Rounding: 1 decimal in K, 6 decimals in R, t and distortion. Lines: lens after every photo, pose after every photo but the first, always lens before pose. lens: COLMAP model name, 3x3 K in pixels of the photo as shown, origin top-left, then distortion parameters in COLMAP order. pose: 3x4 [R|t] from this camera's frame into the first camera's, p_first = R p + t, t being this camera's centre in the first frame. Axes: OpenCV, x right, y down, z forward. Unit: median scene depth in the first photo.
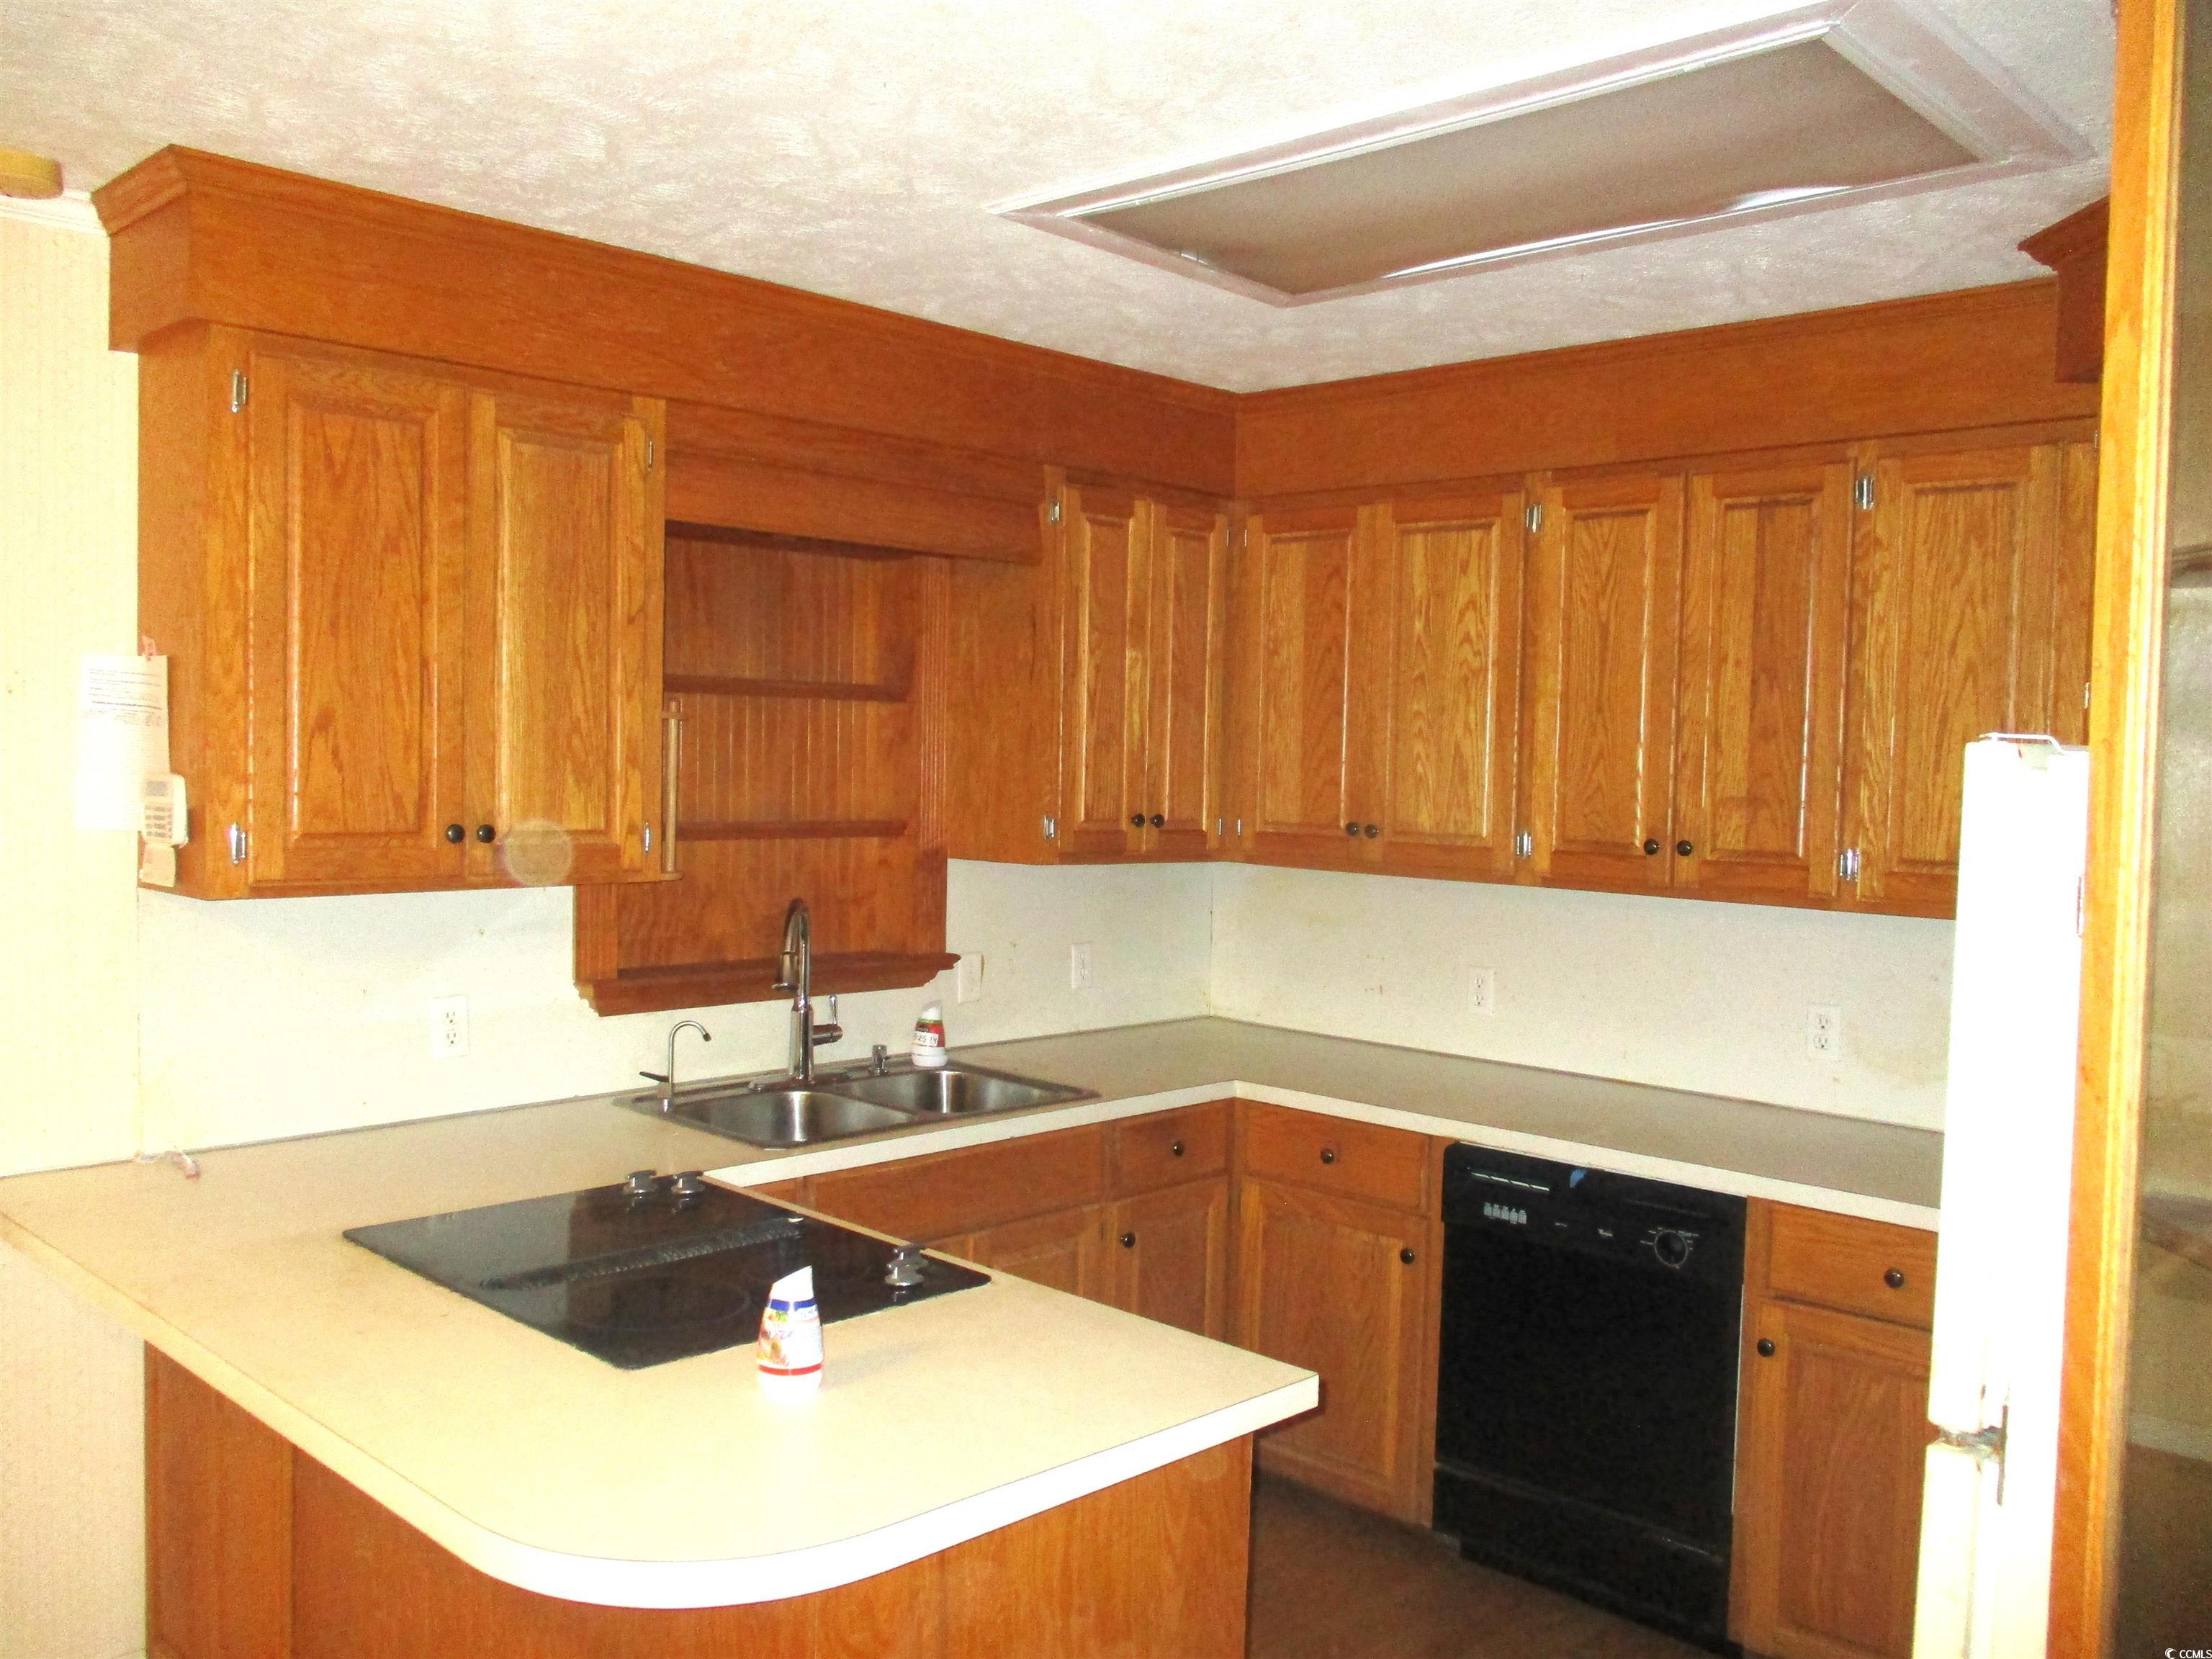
lens RADIAL K [[1857.1, 0, 1115.7], [0, 1857.1, 836.6], [0, 0, 1]] dist [-0.021819, 0.018594]
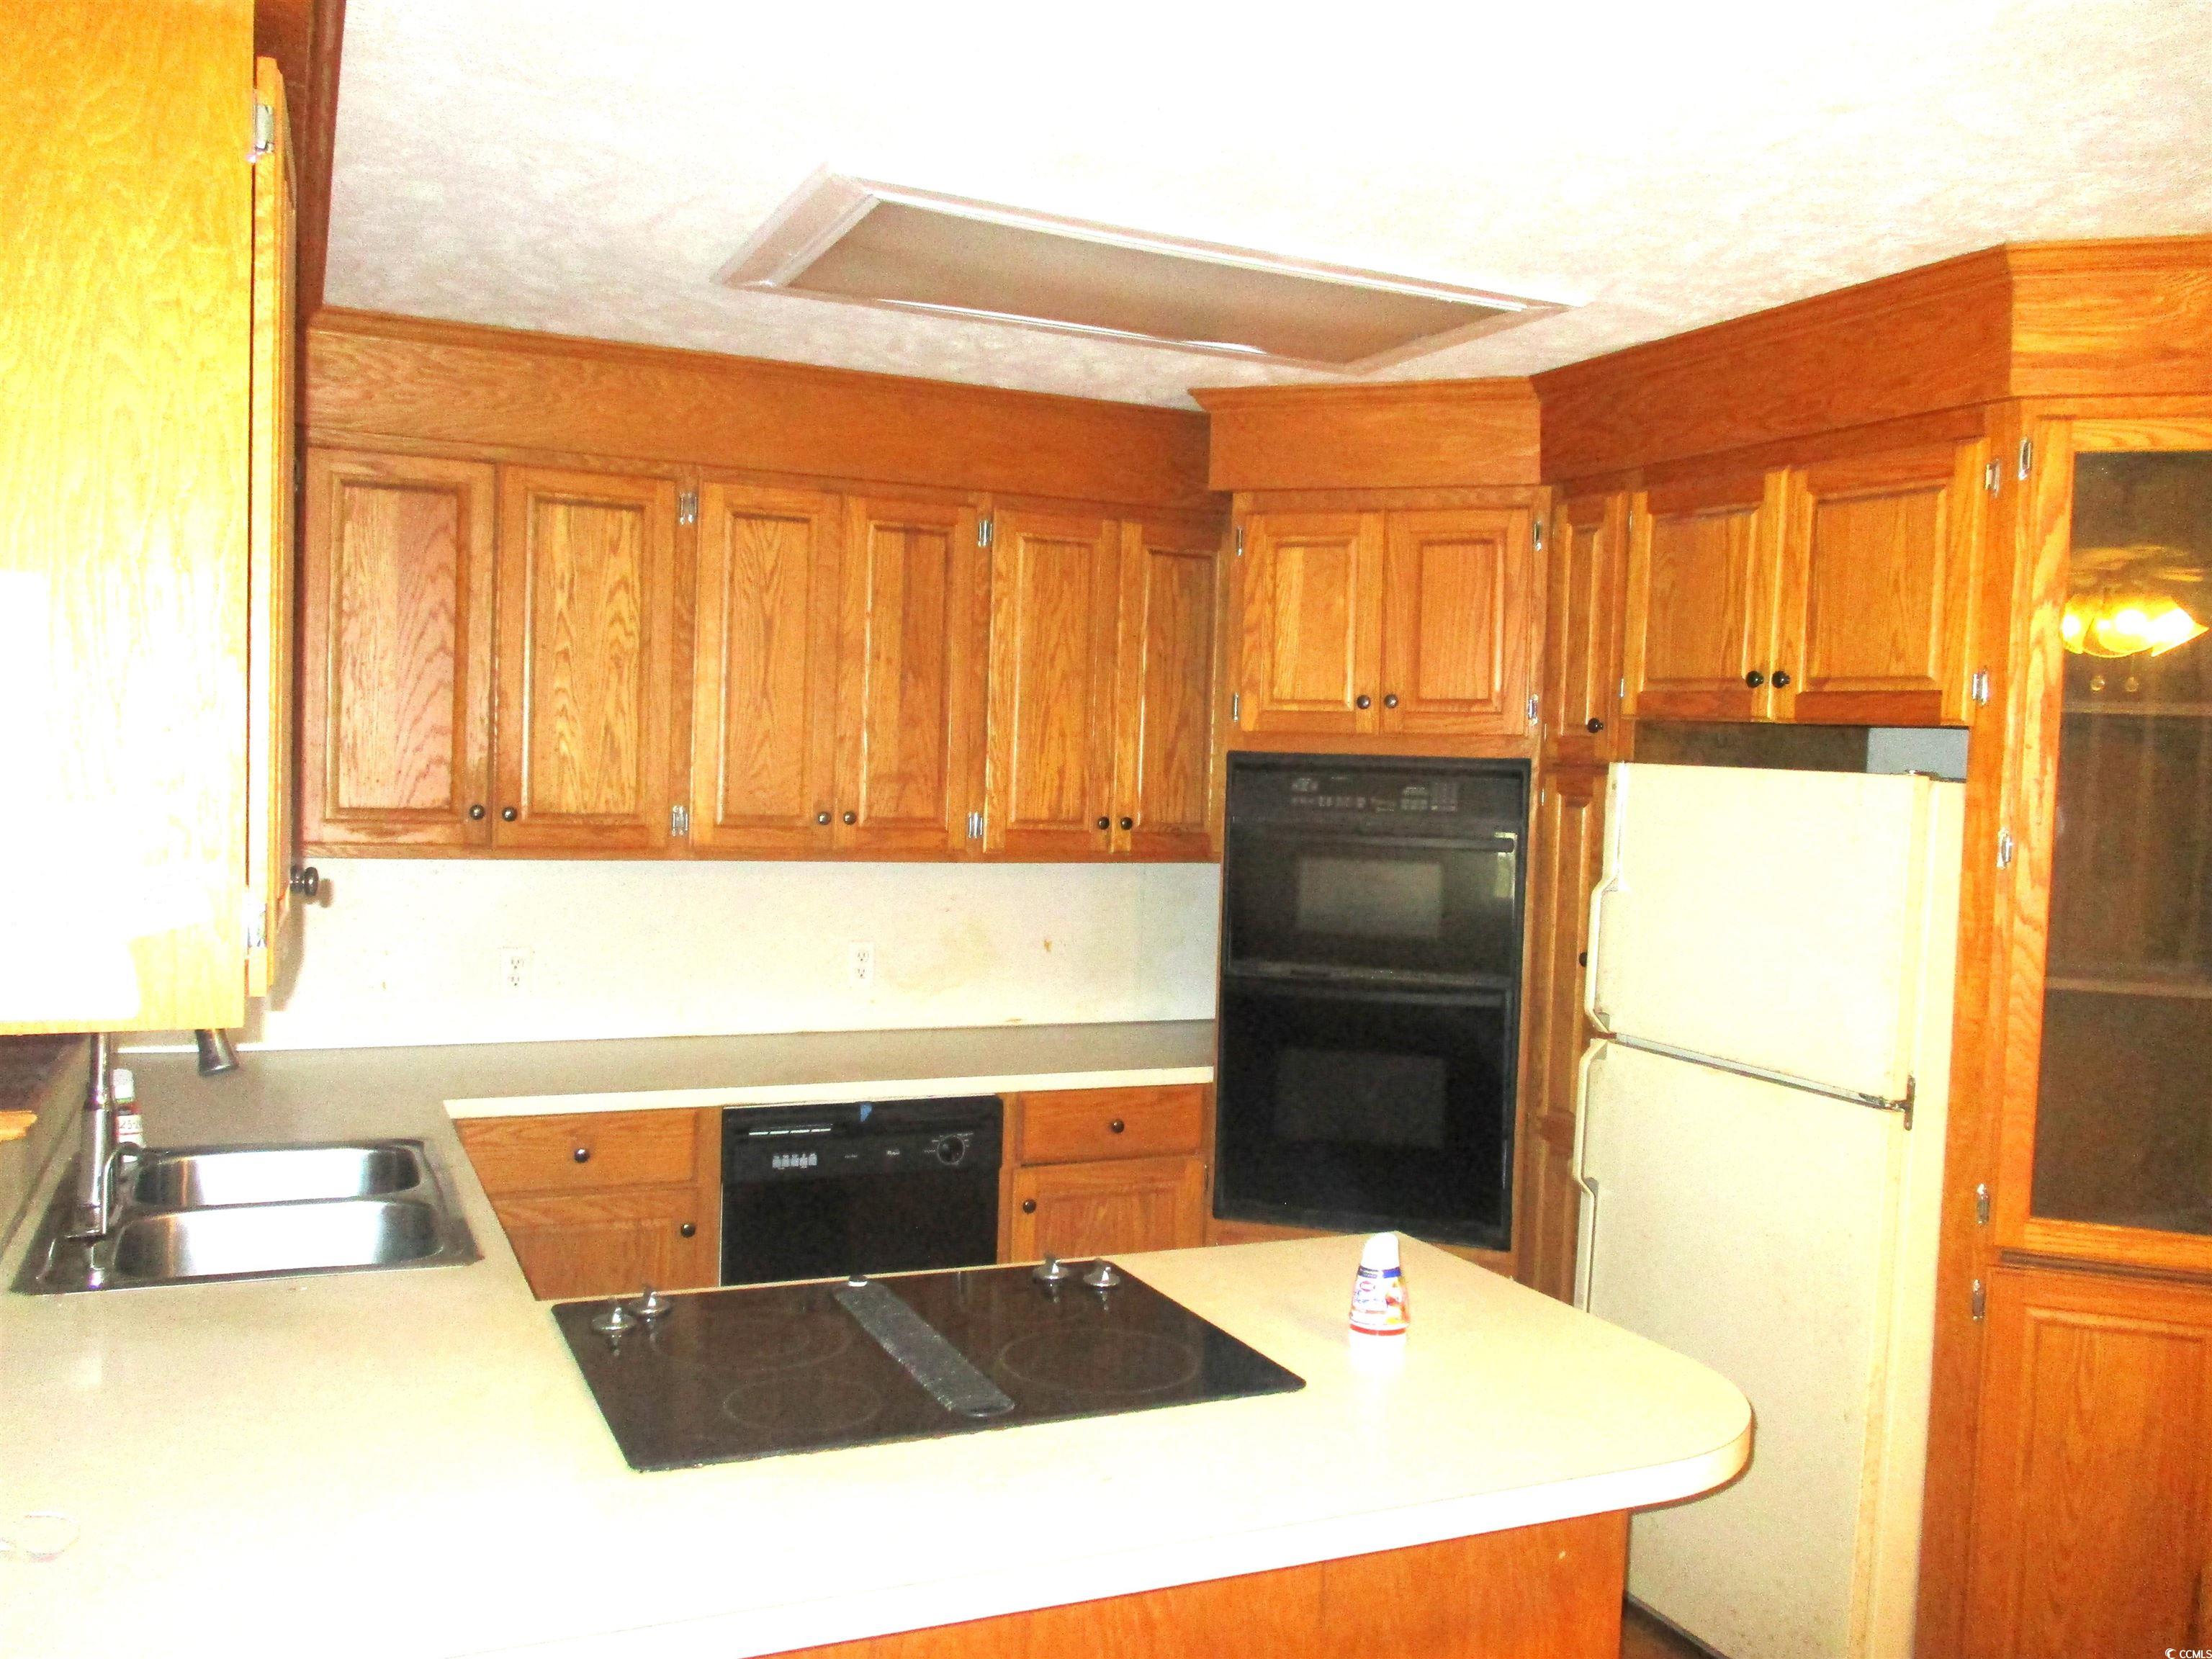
lens RADIAL K [[1857.1, 0, 1117.8], [0, 1857.1, 825.9], [0, 0, 1]] dist [-0.021819, 0.018594]
pose [[0.369018, -0.053434, 0.927885, -0.716886], [0.016049, 0.998563, 0.051122, -0.045939], [-0.929284, -0.003974, 0.369346, 0.418741]]
